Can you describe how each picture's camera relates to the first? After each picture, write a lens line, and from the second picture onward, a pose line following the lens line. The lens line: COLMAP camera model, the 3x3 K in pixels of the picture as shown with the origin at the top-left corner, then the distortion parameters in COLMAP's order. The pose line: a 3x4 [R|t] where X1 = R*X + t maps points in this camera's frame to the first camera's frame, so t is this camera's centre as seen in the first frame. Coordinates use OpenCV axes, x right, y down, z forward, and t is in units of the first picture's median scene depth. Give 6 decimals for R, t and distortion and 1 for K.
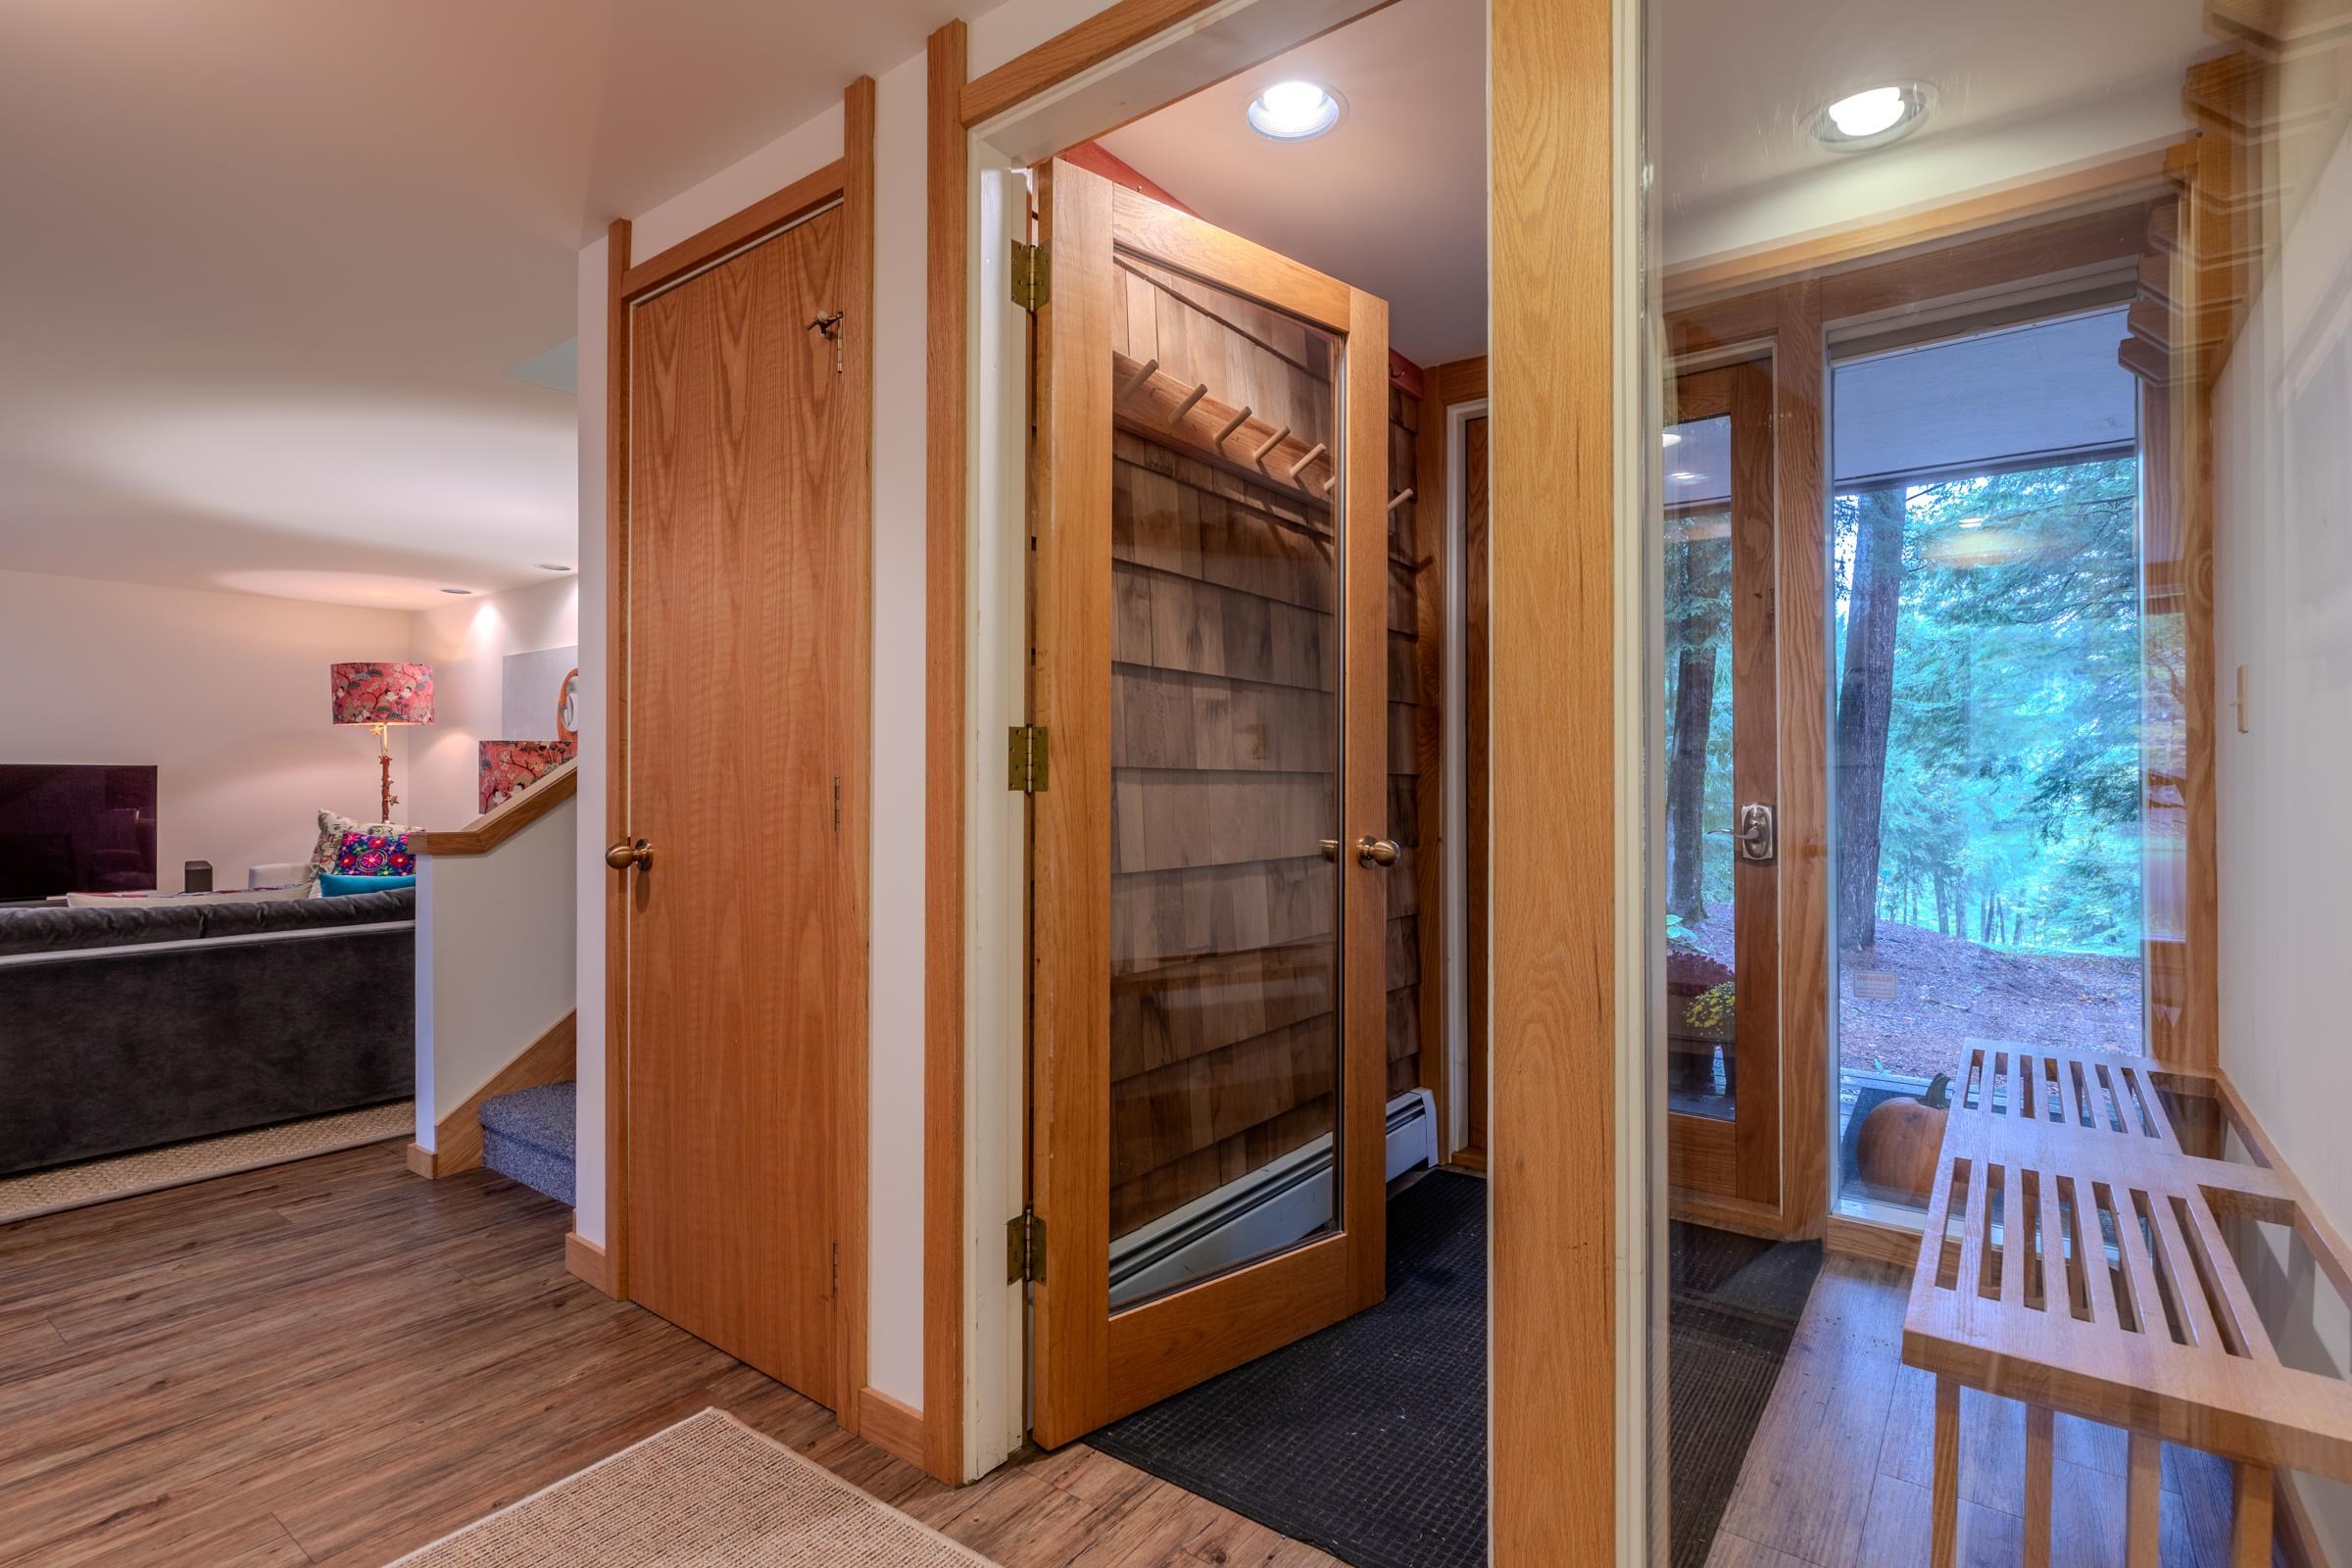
lens RADIAL K [[1127.7, 0, 1176.0], [0, 1127.7, 784.0], [0, 0, 1]] dist [0.000191, -0.000097]
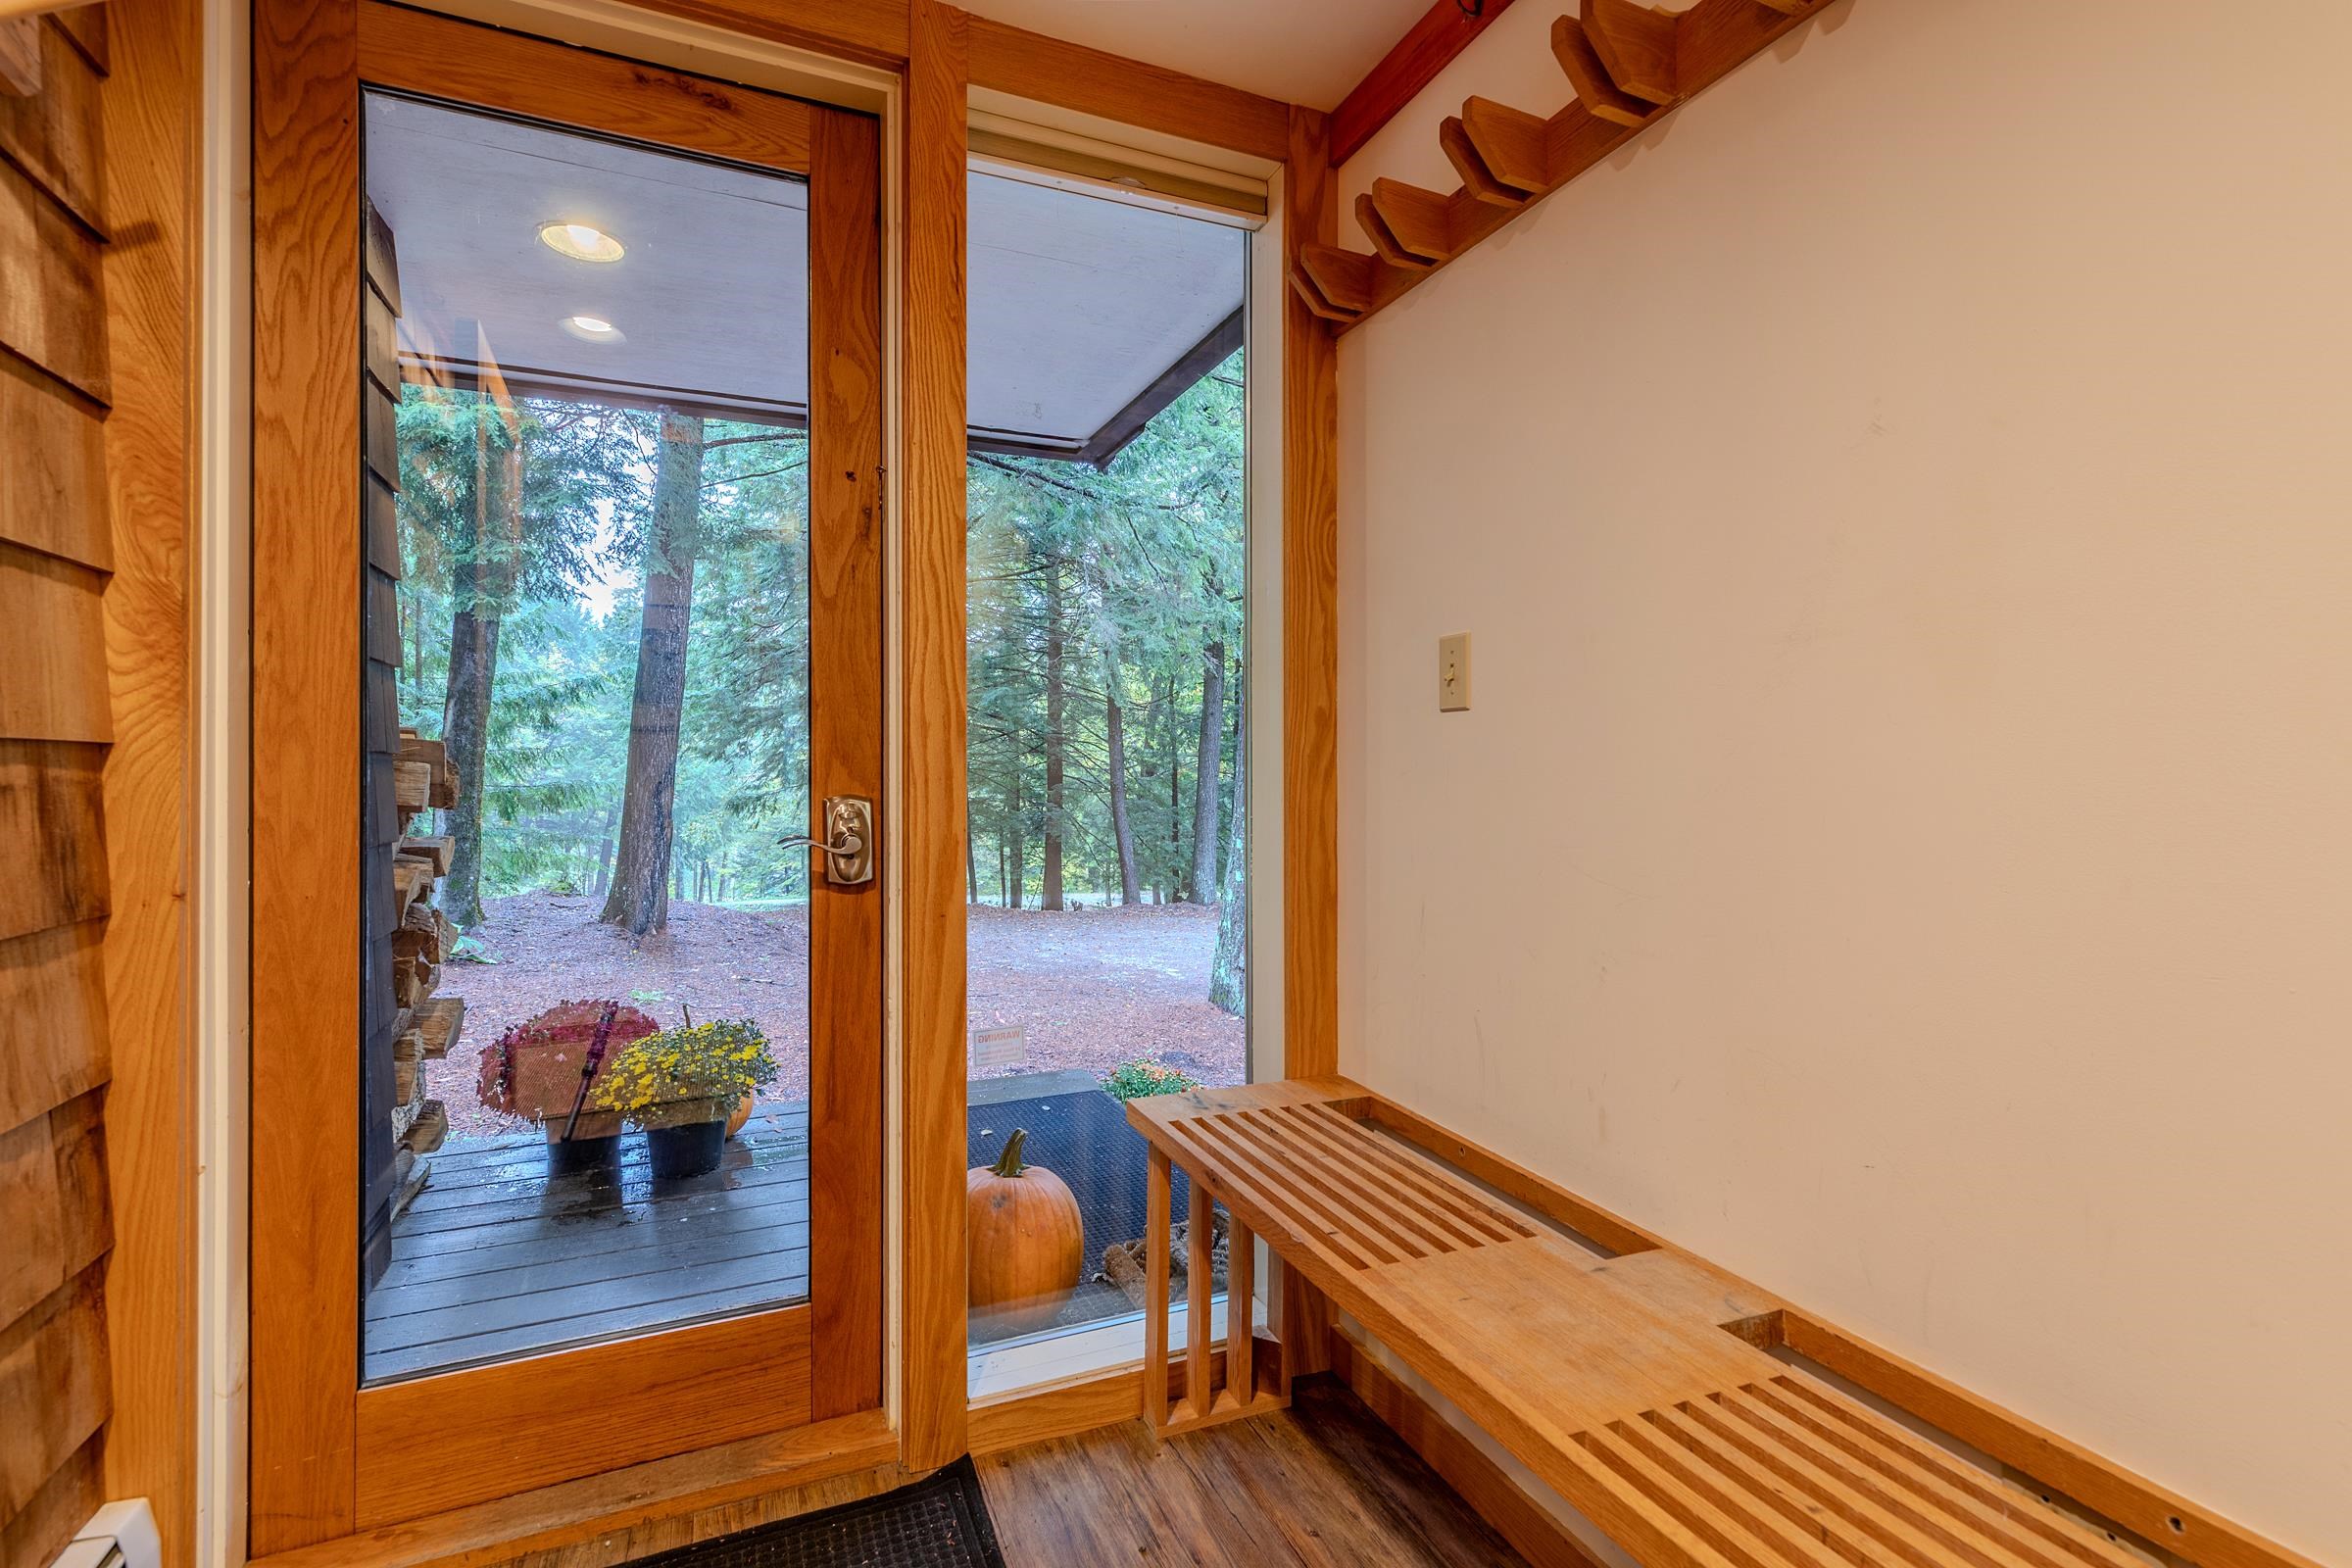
lens RADIAL K [[1064.4, 0, 1177.7], [0, 1064.4, 762.0], [0, 0, 1]] dist [0.003155, 0.000614]
pose [[0.494225, 0.005580, 0.869316, 0.077884], [-0.002865, 0.999984, -0.004790, -0.000498], [-0.869329, -0.000123, 0.494233, 0.528409]]
